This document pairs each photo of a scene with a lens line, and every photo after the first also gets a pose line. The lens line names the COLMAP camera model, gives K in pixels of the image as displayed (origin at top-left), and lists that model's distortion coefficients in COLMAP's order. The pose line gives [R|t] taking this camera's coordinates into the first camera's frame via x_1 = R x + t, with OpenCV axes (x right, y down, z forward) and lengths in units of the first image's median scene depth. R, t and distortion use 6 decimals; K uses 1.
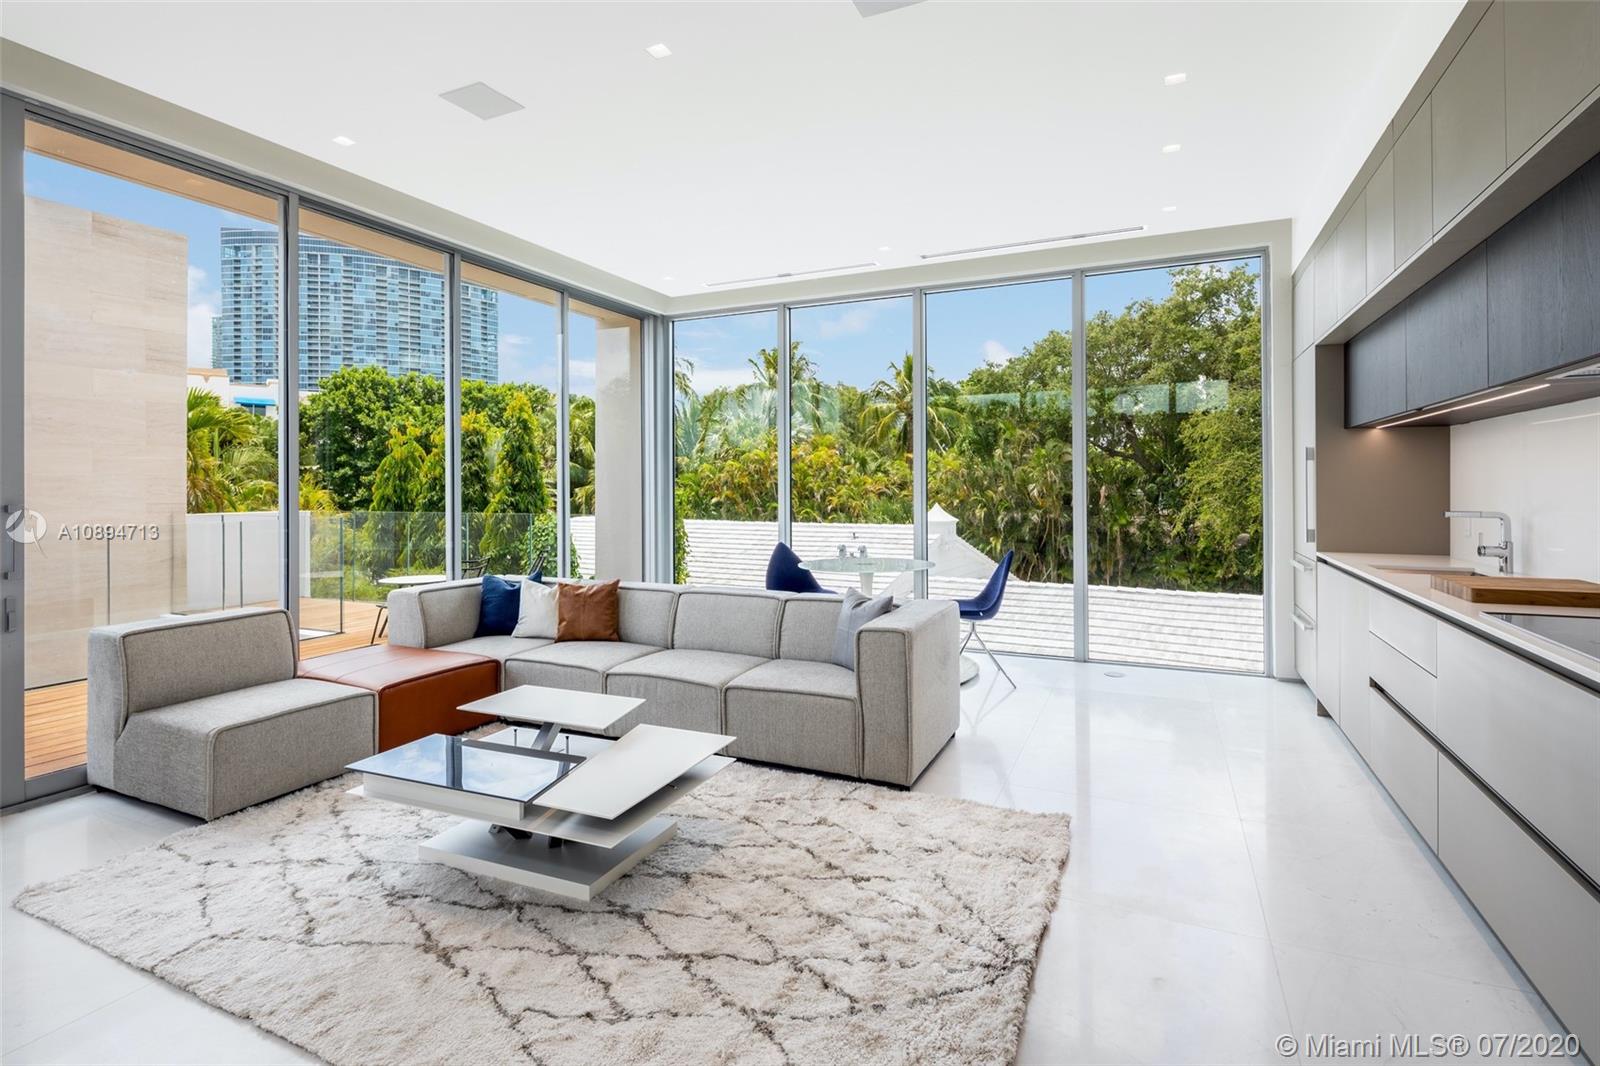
lens RADIAL K [[783.8, 0, 795.2], [0, 783.8, 484.4], [0, 0, 1]] dist [0.003614, -0.000072]
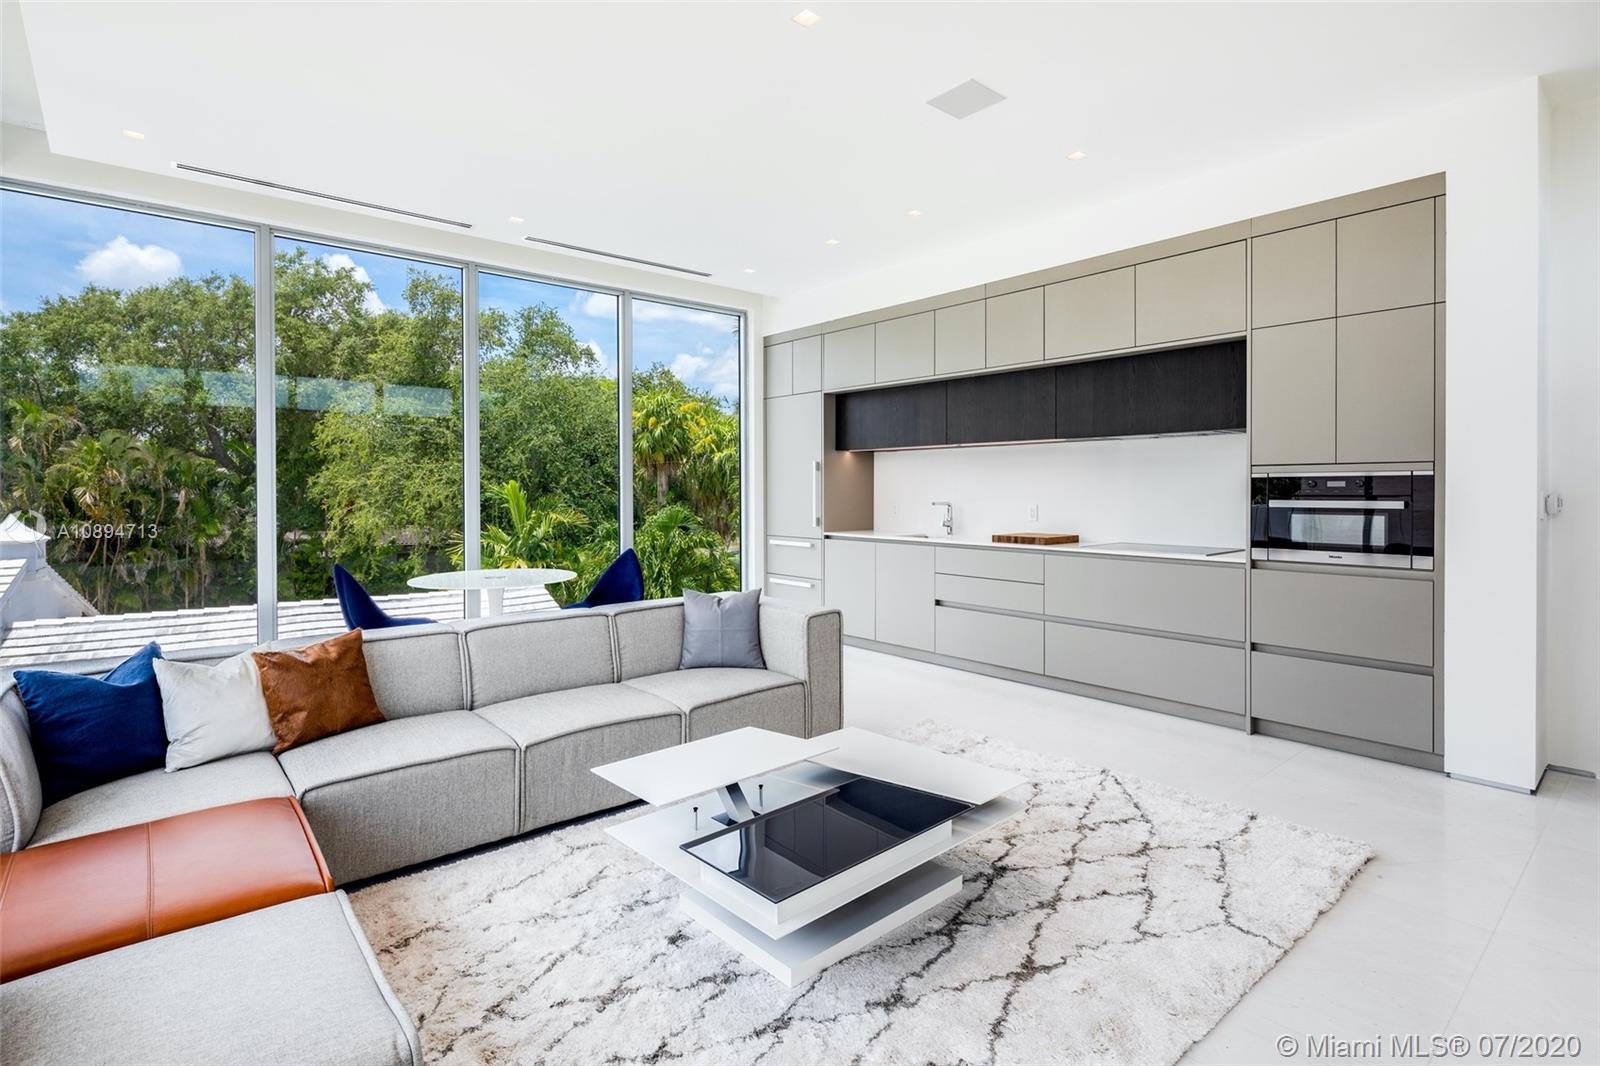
lens RADIAL K [[783.8, 0, 796.8], [0, 783.8, 493.6], [0, 0, 1]] dist [0.003614, -0.000072]
pose [[0.413926, -0.003477, 0.910304, -0.676647], [-0.001390, 0.999989, 0.004452, 0.005568], [-0.910310, -0.003108, 0.413916, 0.408761]]
